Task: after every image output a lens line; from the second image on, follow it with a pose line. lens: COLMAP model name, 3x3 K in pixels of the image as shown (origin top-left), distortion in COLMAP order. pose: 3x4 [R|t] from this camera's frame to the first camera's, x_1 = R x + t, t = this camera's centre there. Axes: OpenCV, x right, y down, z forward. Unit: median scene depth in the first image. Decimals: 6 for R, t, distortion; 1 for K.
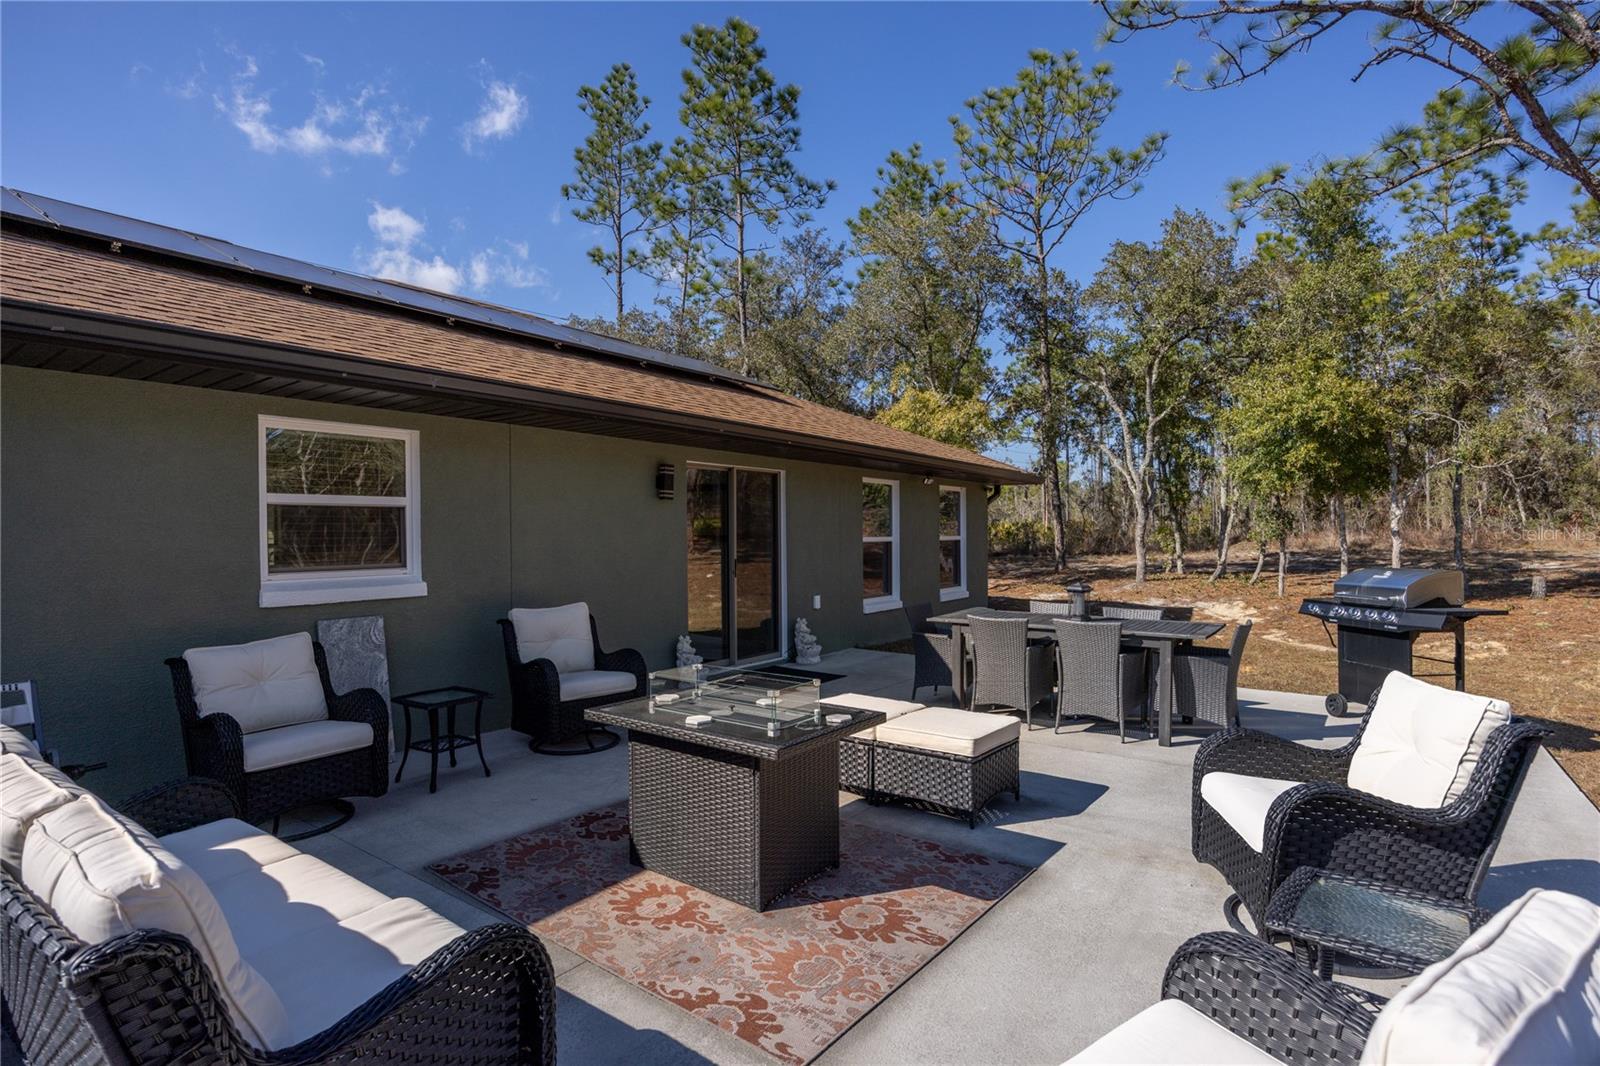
lens RADIAL K [[789.3, 0, 801.1], [0, 789.3, 542.8], [0, 0, 1]] dist [-0.005446, 0.000303]
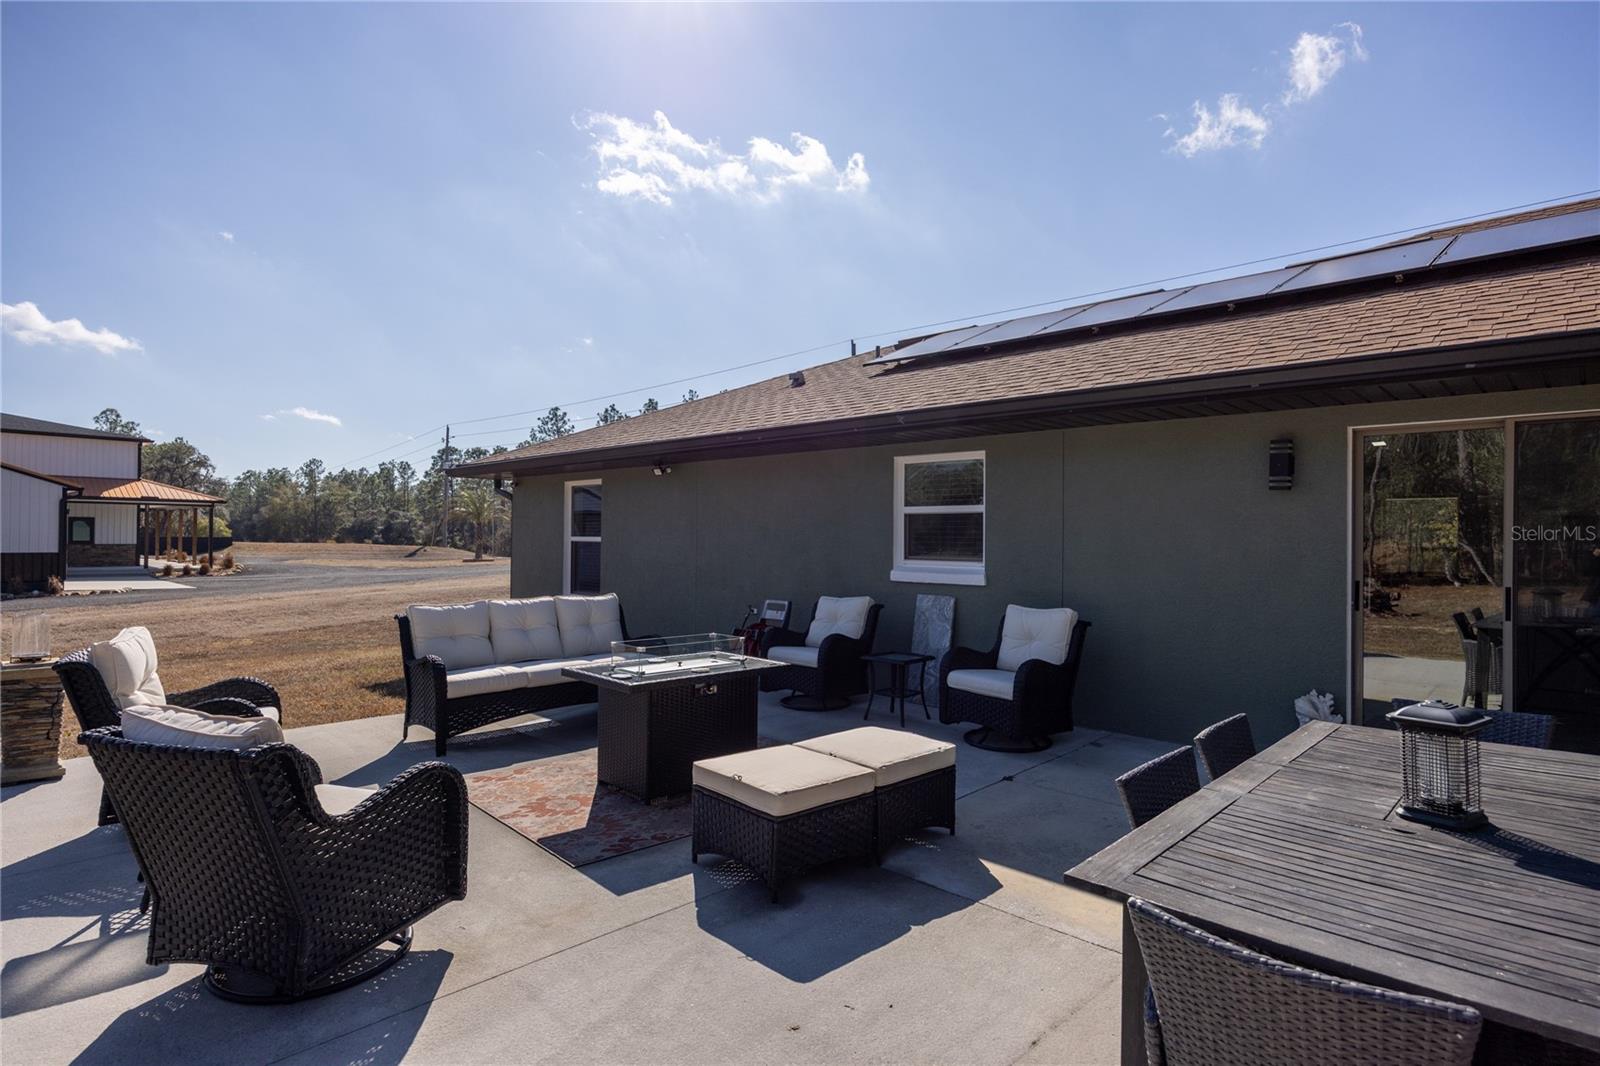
lens RADIAL K [[833.1, 0, 805.9], [0, 833.1, 530.2], [0, 0, 1]] dist [-0.004152, -0.000082]
pose [[-0.144743, 0.000721, -0.989469, 0.804674], [-0.019995, 0.999793, 0.003653, -0.016868], [0.989267, 0.020314, -0.144699, 0.884588]]
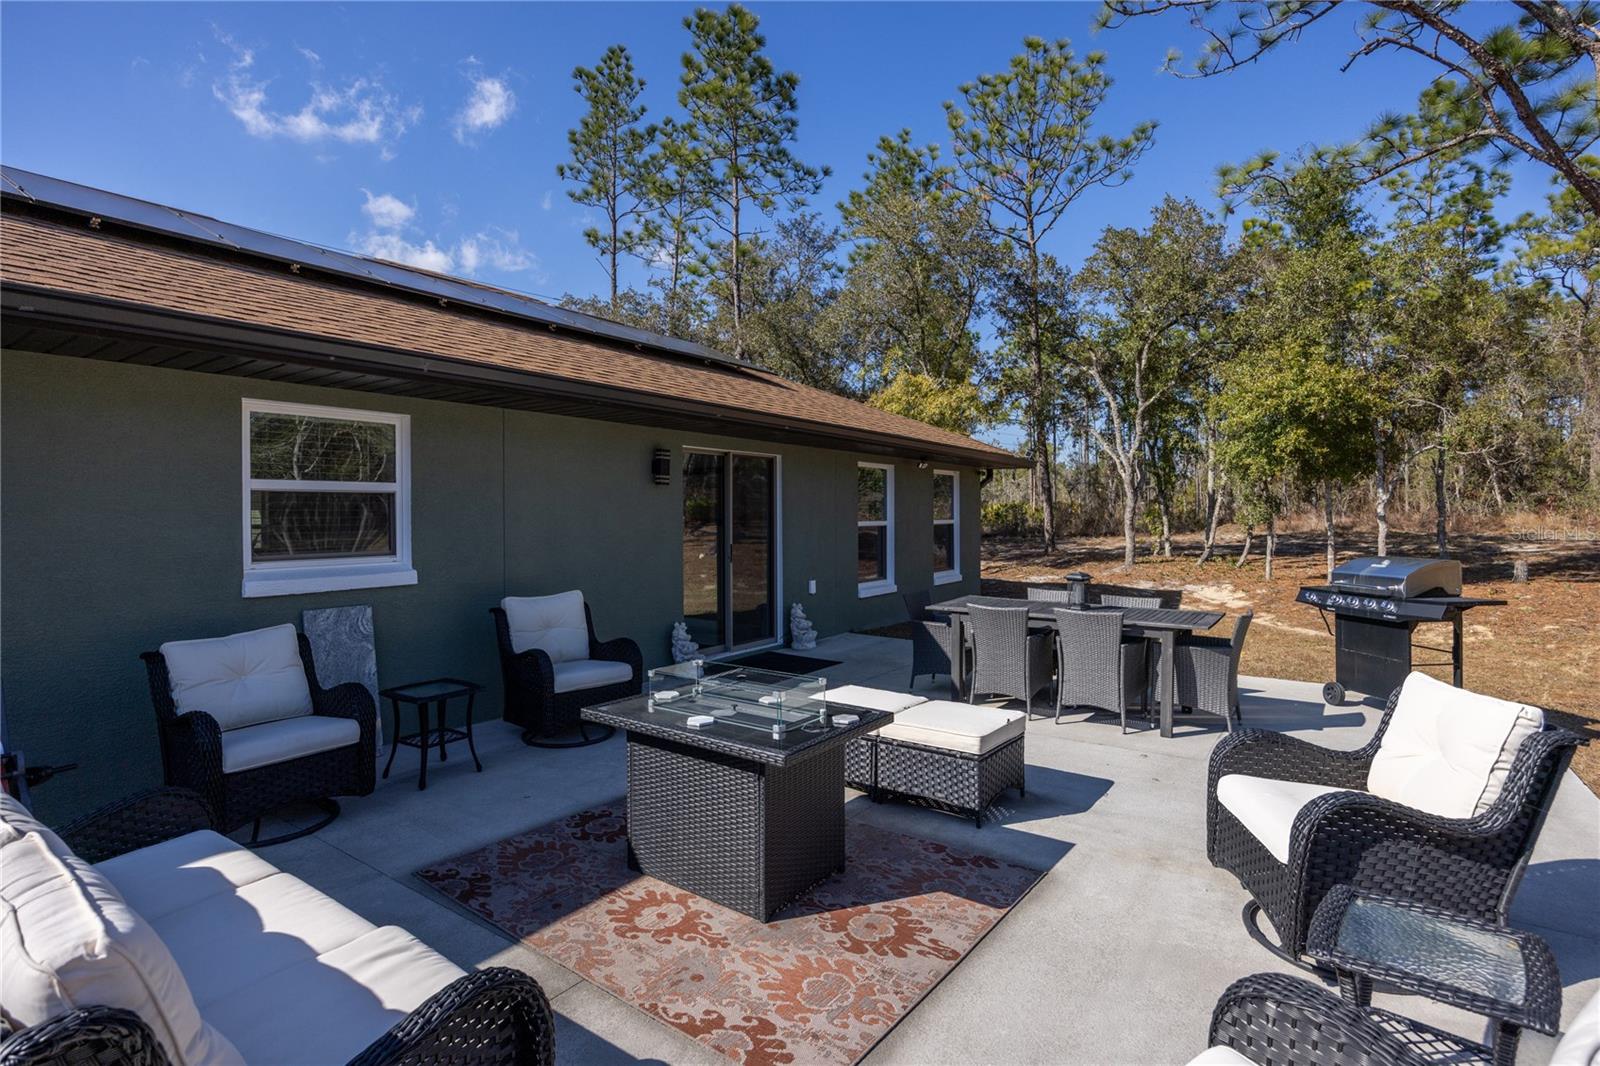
lens RADIAL K [[777.9, 0, 804.6], [0, 777.9, 518.0], [0, 0, 1]] dist [0.003561, -0.001944]
pose [[0.999835, 0.003486, 0.017809, -0.011961], [-0.003408, 0.999984, -0.004443, -0.011635], [-0.017825, 0.004382, 0.999832, 0.025791]]
